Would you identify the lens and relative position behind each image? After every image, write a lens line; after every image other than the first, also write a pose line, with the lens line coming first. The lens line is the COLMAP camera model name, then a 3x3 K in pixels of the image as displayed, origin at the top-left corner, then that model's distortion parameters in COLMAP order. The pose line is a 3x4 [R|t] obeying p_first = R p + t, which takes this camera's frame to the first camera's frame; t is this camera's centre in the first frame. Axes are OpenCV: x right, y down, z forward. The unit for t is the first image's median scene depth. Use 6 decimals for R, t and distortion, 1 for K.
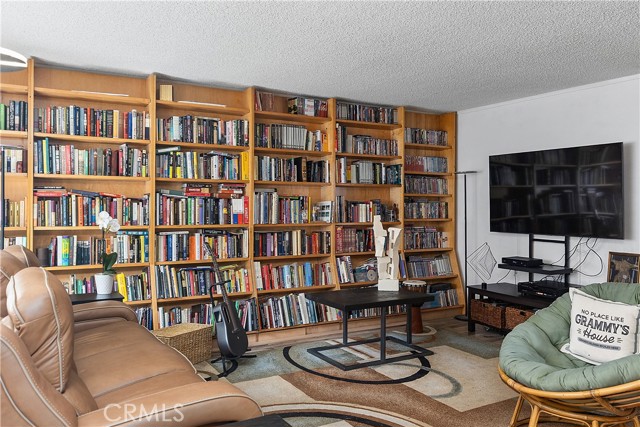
lens RADIAL K [[520.1, 0, 321.4], [0, 520.1, 206.6], [0, 0, 1]] dist [0.002524, 0.001278]
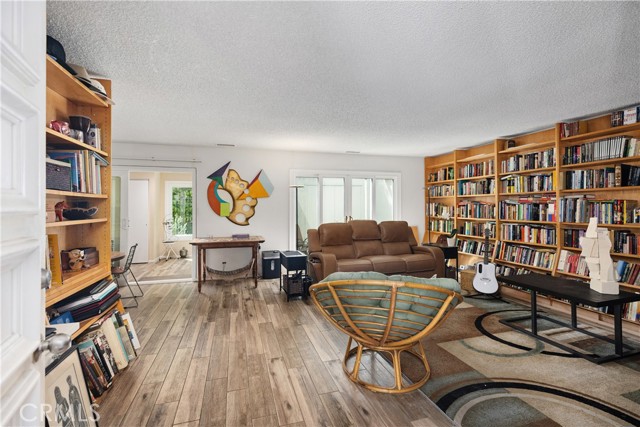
lens RADIAL K [[291.3, 0, 318.6], [0, 291.3, 206.4], [0, 0, 1]] dist [0.007232, -0.000373]
pose [[-0.233571, -0.008768, -0.972300, 0.783586], [-0.000570, 0.999960, -0.008880, -0.000063], [0.972339, -0.001520, -0.233567, 0.572702]]
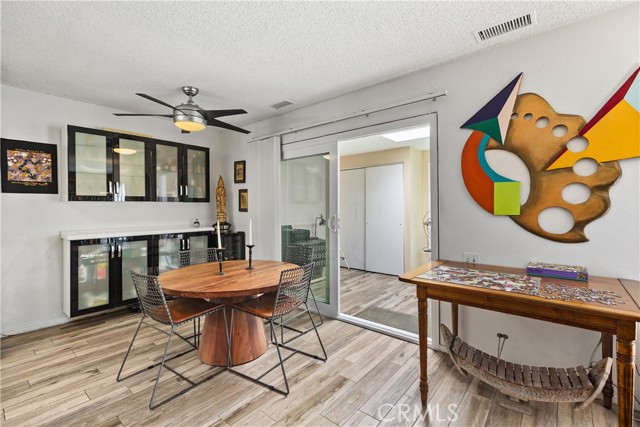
lens RADIAL K [[291.3, 0, 318.6], [0, 291.3, 206.4], [0, 0, 1]] dist [0.007232, -0.000373]
pose [[-0.939508, 0.002786, -0.342516, 0.222048], [0.004111, 0.999987, -0.003144, 0.013962], [0.342503, -0.004362, -0.939507, 0.293382]]
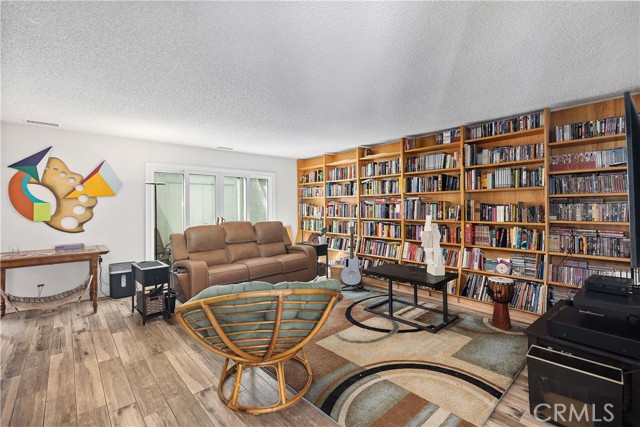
lens RADIAL K [[288.8, 0, 319.3], [0, 288.8, 206.7], [0, 0, 1]] dist [0.009216, -0.000379]
pose [[0.204226, -0.008563, -0.978886, 0.737505], [0.006734, 0.999950, -0.007342, -0.001518], [0.978901, -0.005092, 0.204274, 0.555706]]
